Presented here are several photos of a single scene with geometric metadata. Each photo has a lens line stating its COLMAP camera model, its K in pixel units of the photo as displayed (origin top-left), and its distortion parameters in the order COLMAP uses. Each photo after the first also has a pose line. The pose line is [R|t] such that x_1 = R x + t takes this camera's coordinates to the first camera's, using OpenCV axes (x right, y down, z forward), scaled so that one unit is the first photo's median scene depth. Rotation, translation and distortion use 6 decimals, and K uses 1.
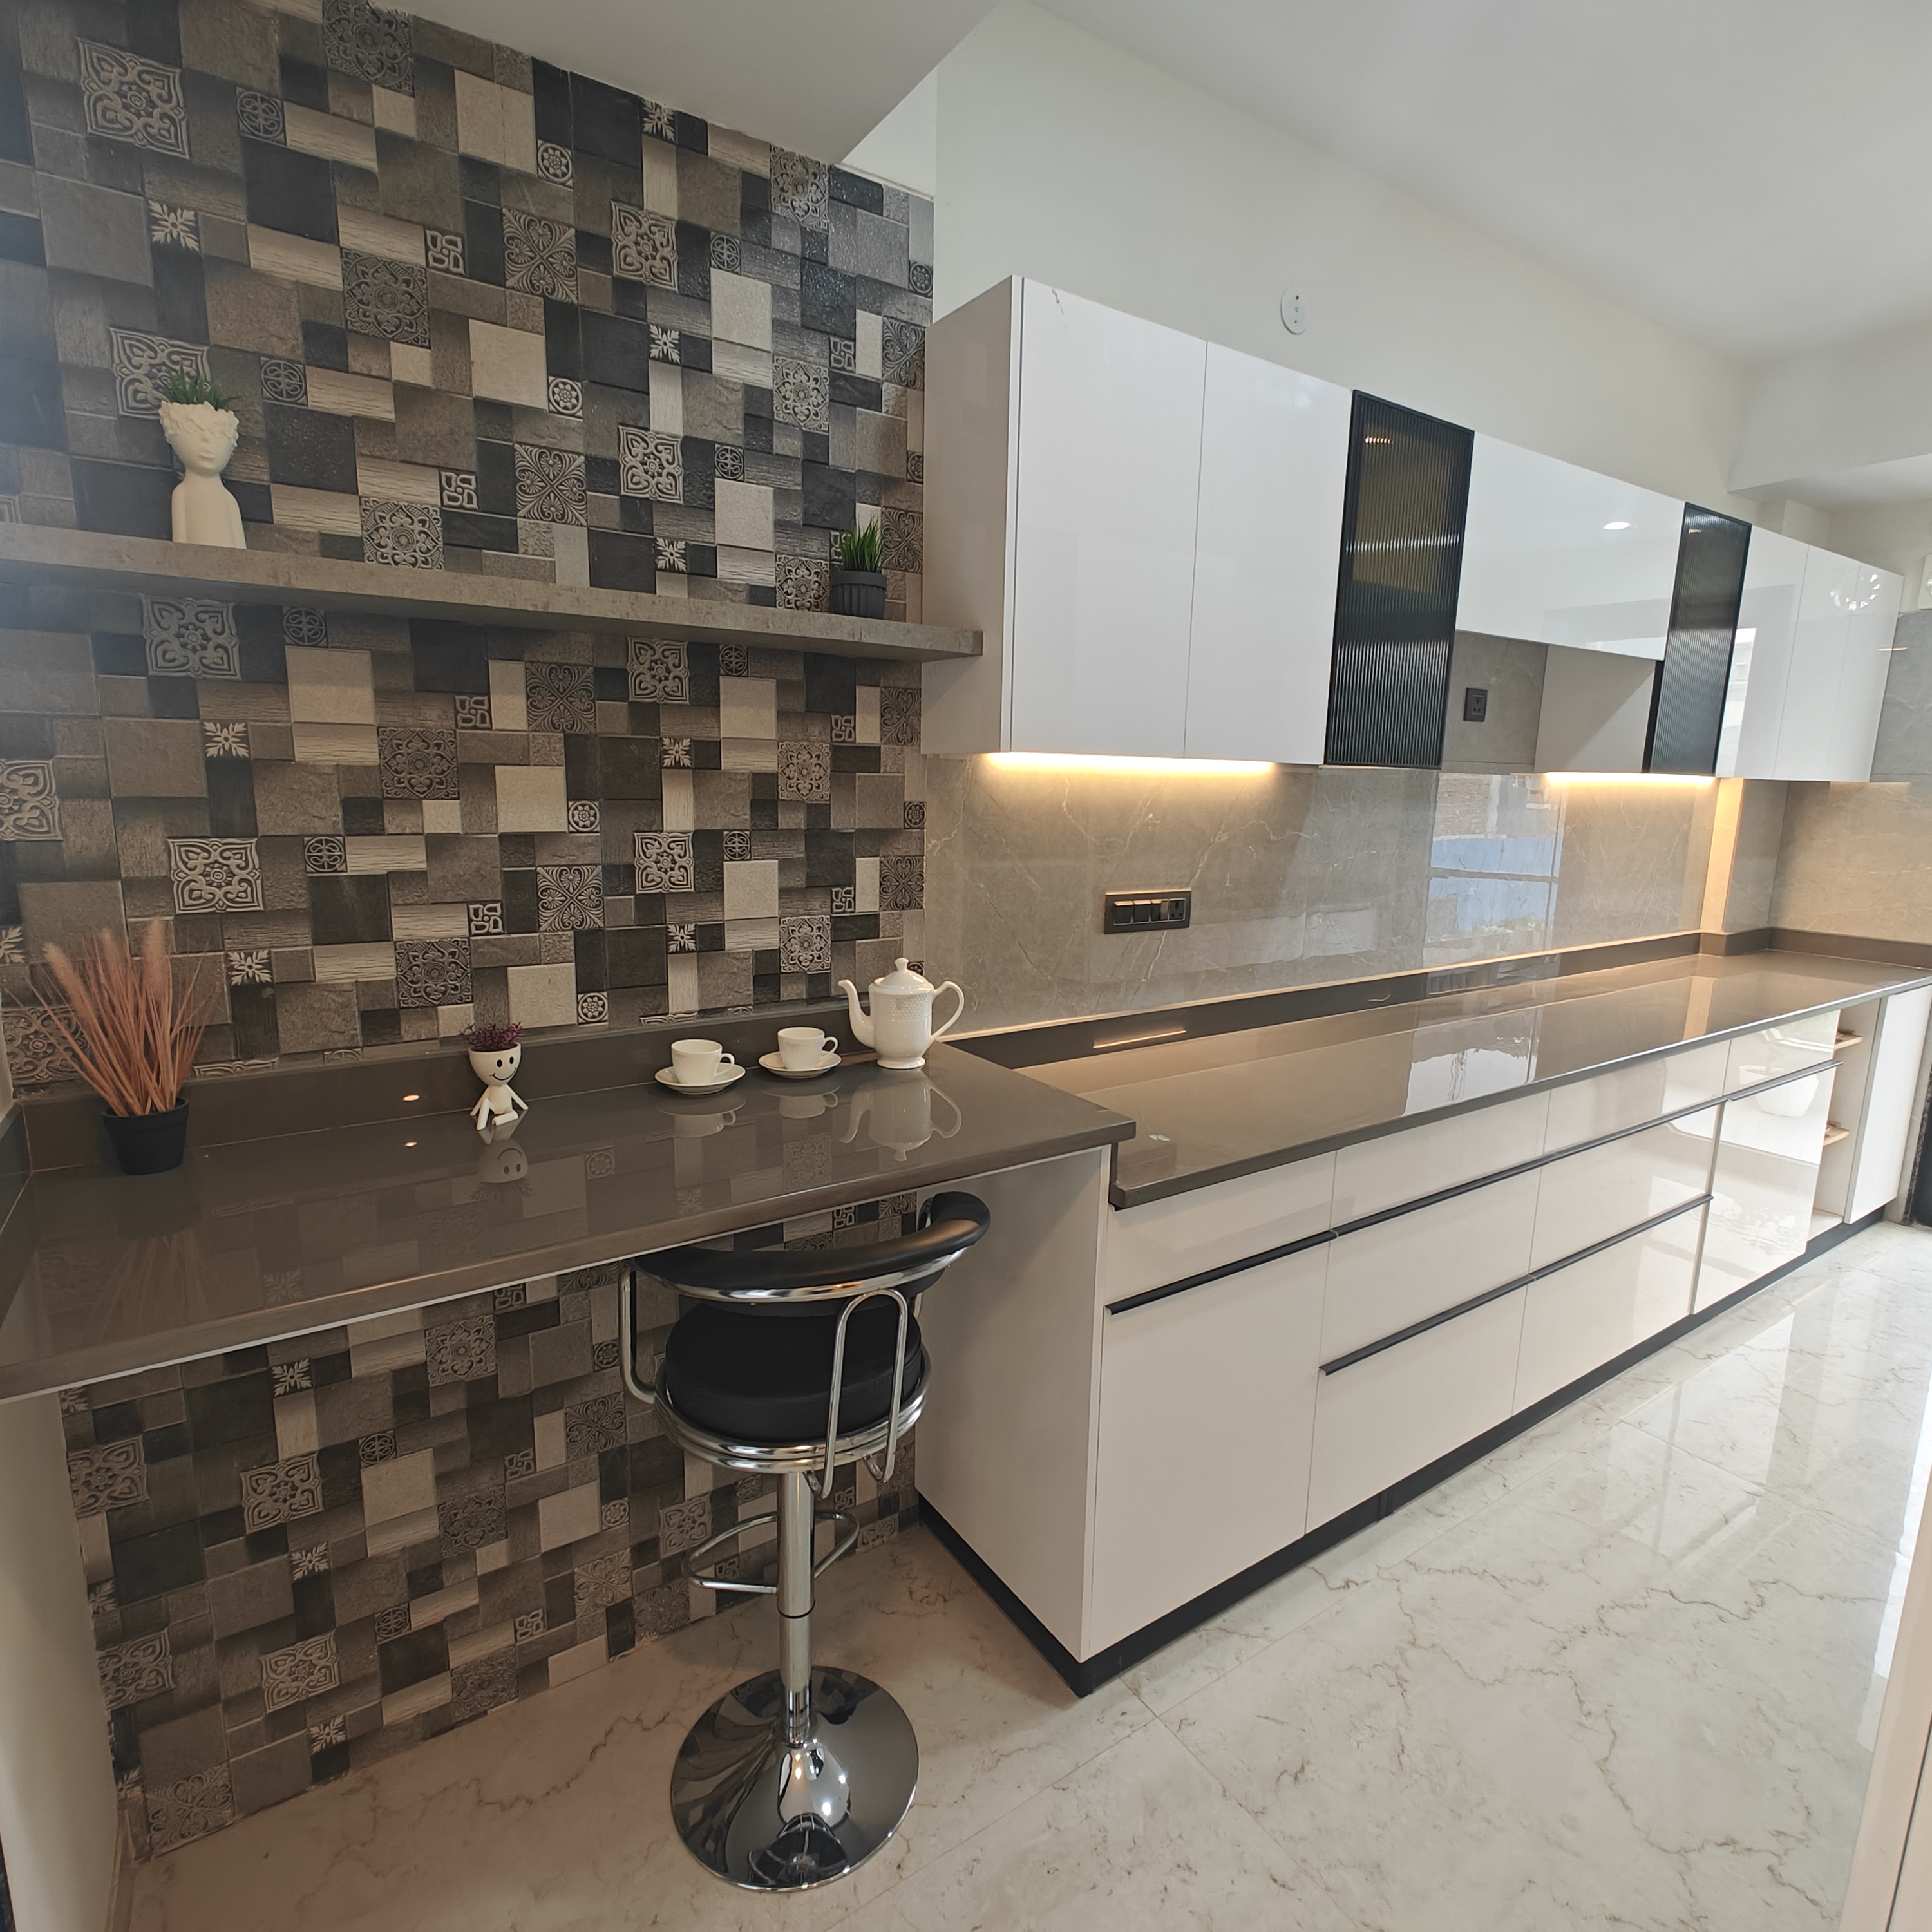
lens RADIAL K [[1068.6, 0, 969.2], [0, 1068.6, 973.0], [0, 0, 1]] dist [-0.003693, 0.002173]
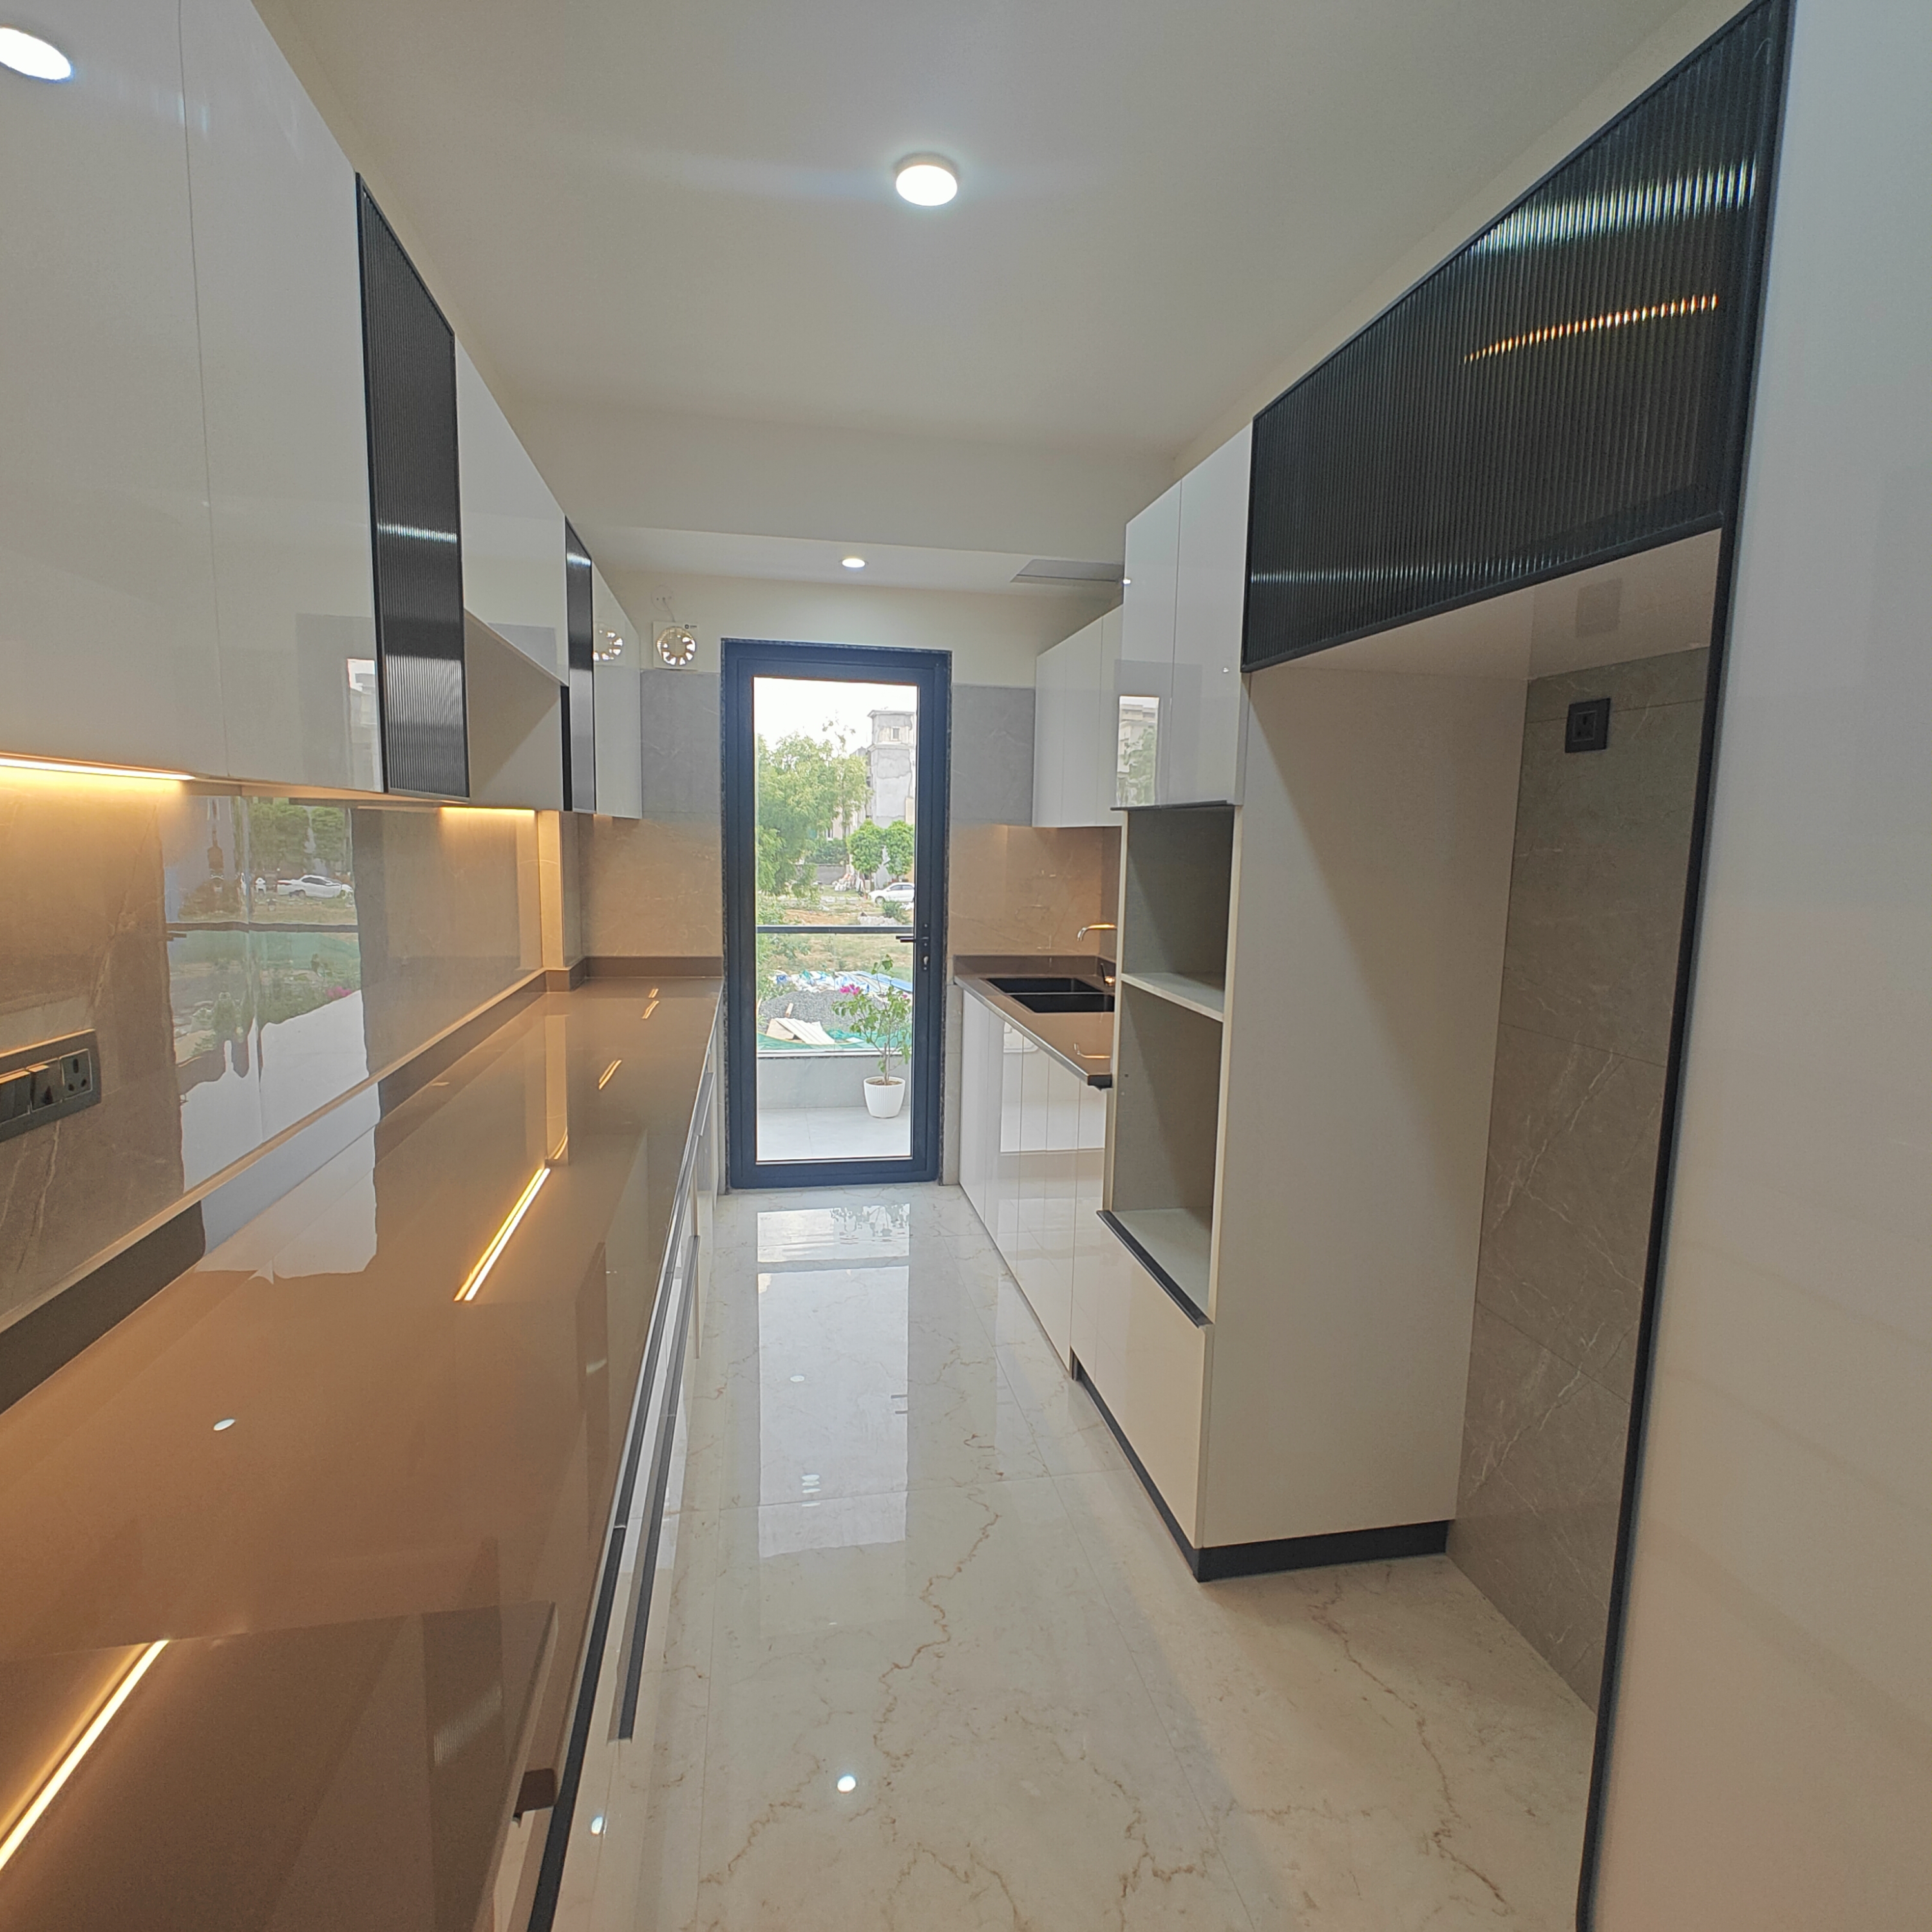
lens RADIAL K [[1068.6, 0, 969.2], [0, 1068.6, 973.0], [0, 0, 1]] dist [-0.003693, 0.002173]
pose [[0.389004, -0.129821, 0.912043, -0.078859], [0.154641, 0.985175, 0.074274, -0.066825], [-0.908164, 0.112147, 0.403313, 0.350517]]
